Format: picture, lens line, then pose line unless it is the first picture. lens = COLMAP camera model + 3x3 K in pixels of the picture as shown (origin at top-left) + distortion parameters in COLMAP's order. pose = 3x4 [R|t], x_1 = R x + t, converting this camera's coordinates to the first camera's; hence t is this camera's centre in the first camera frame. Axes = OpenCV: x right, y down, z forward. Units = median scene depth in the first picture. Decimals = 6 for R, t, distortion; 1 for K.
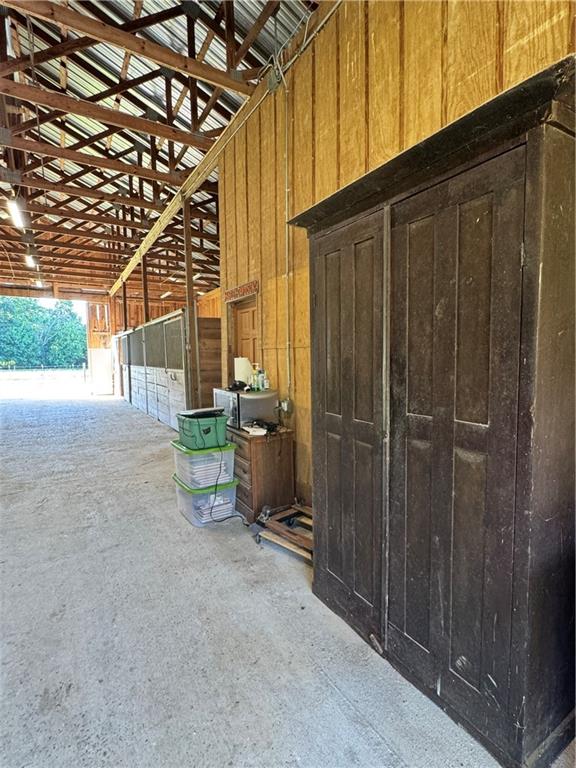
lens RADIAL K [[376.4, 0, 289.6], [0, 376.4, 384.7], [0, 0, 1]] dist [-0.001158, 0.000463]
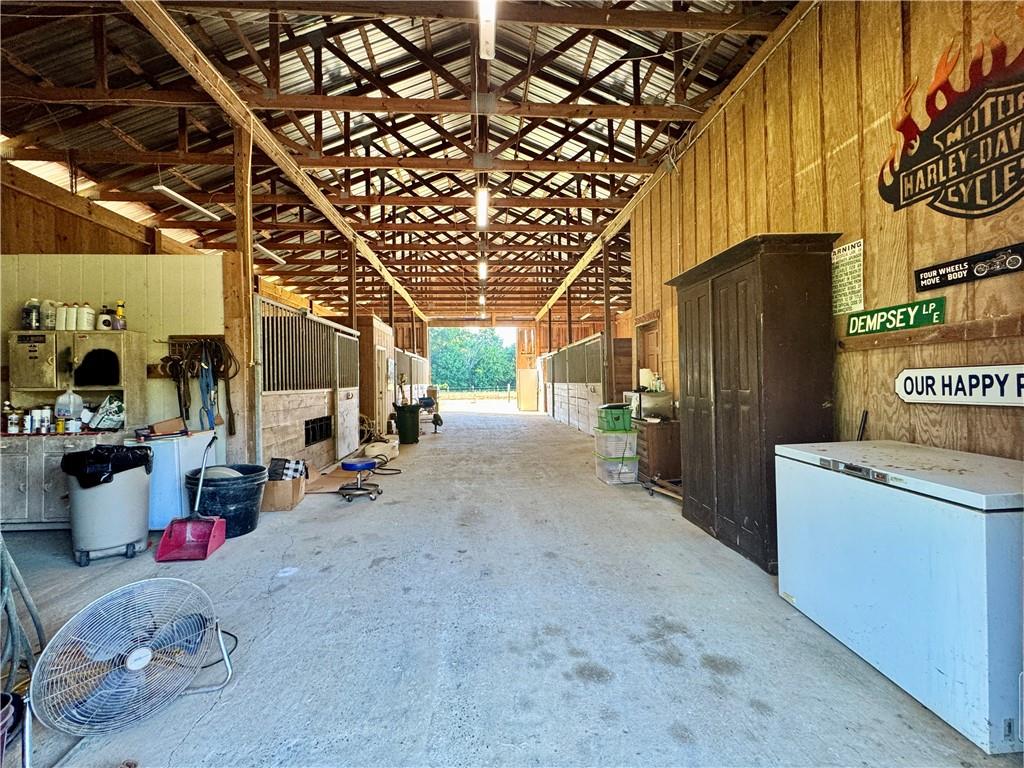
lens RADIAL K [[411.6, 0, 513.6], [0, 411.6, 383.0], [0, 0, 1]] dist [-0.001389, -0.000040]
pose [[0.885045, -0.003306, -0.465493, 0.130824], [-0.024984, 0.998196, -0.054592, 0.065401], [0.464834, 0.059947, 0.883366, -0.467378]]
